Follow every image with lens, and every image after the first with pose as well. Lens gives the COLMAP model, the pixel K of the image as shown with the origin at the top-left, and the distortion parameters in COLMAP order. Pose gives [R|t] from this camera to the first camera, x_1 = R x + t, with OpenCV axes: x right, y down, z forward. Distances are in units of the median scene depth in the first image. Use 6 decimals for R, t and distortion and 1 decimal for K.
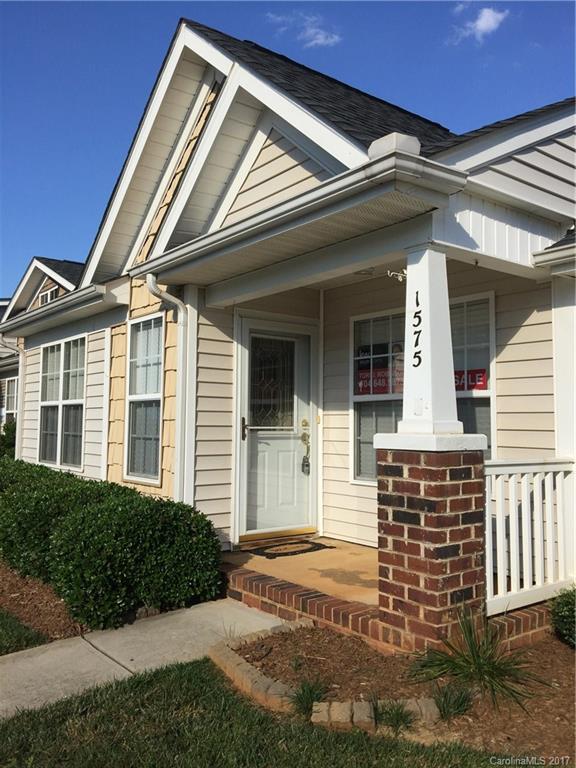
lens RADIAL K [[652.1, 0, 288.0], [0, 652.1, 383.2], [0, 0, 1]] dist [0.073197, -0.123218]
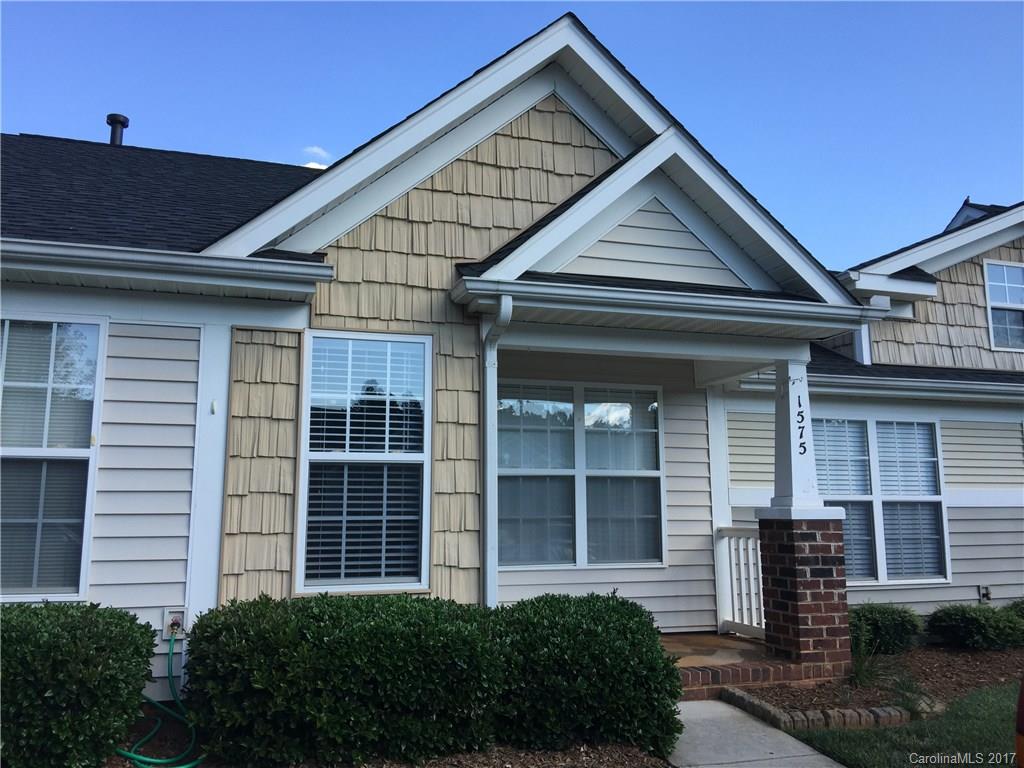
lens RADIAL K [[869.4, 0, 512.5], [0, 869.4, 381.3], [0, 0, 1]] dist [0.073197, -0.123218]
pose [[0.367118, 0.131479, 0.920835, -1.645968], [-0.052438, 0.991311, -0.120635, 0.071290], [-0.928695, -0.003999, 0.370823, 0.912706]]
